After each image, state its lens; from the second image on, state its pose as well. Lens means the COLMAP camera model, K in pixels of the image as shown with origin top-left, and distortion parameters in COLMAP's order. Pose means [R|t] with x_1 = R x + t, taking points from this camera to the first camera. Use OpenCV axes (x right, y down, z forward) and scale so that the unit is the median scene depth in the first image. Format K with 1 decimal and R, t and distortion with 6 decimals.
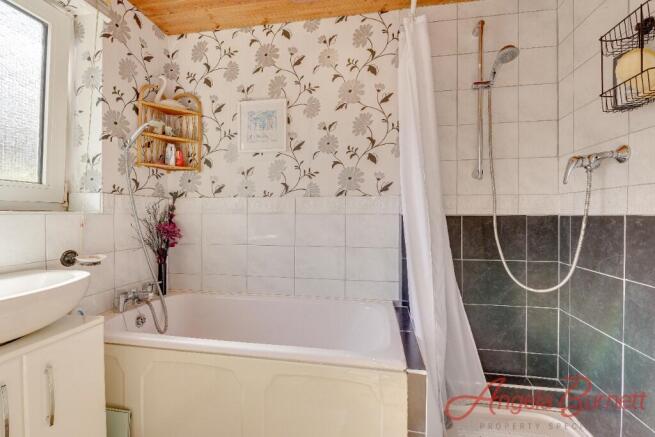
lens RADIAL K [[282.4, 0, 329.0], [0, 282.4, 217.8], [0, 0, 1]] dist [0.008199, -0.004503]
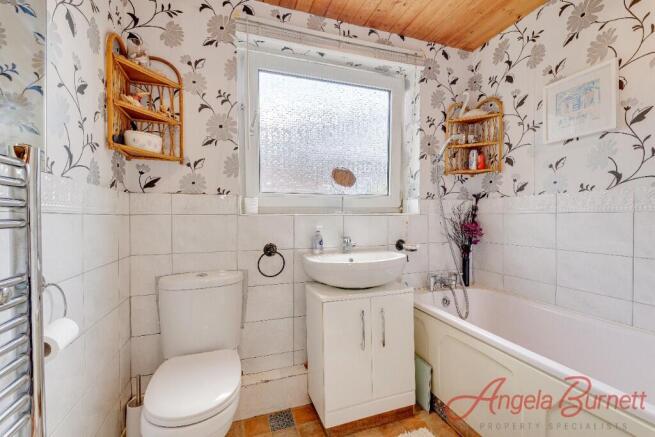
lens RADIAL K [[282.4, 0, 329.8], [0, 282.4, 220.1], [0, 0, 1]] dist [0.008199, -0.004503]
pose [[0.486675, 0.007907, -0.873547, 0.138852], [-0.000359, 0.999961, 0.008851, 0.000730], [0.873583, -0.003994, 0.486659, -0.022424]]
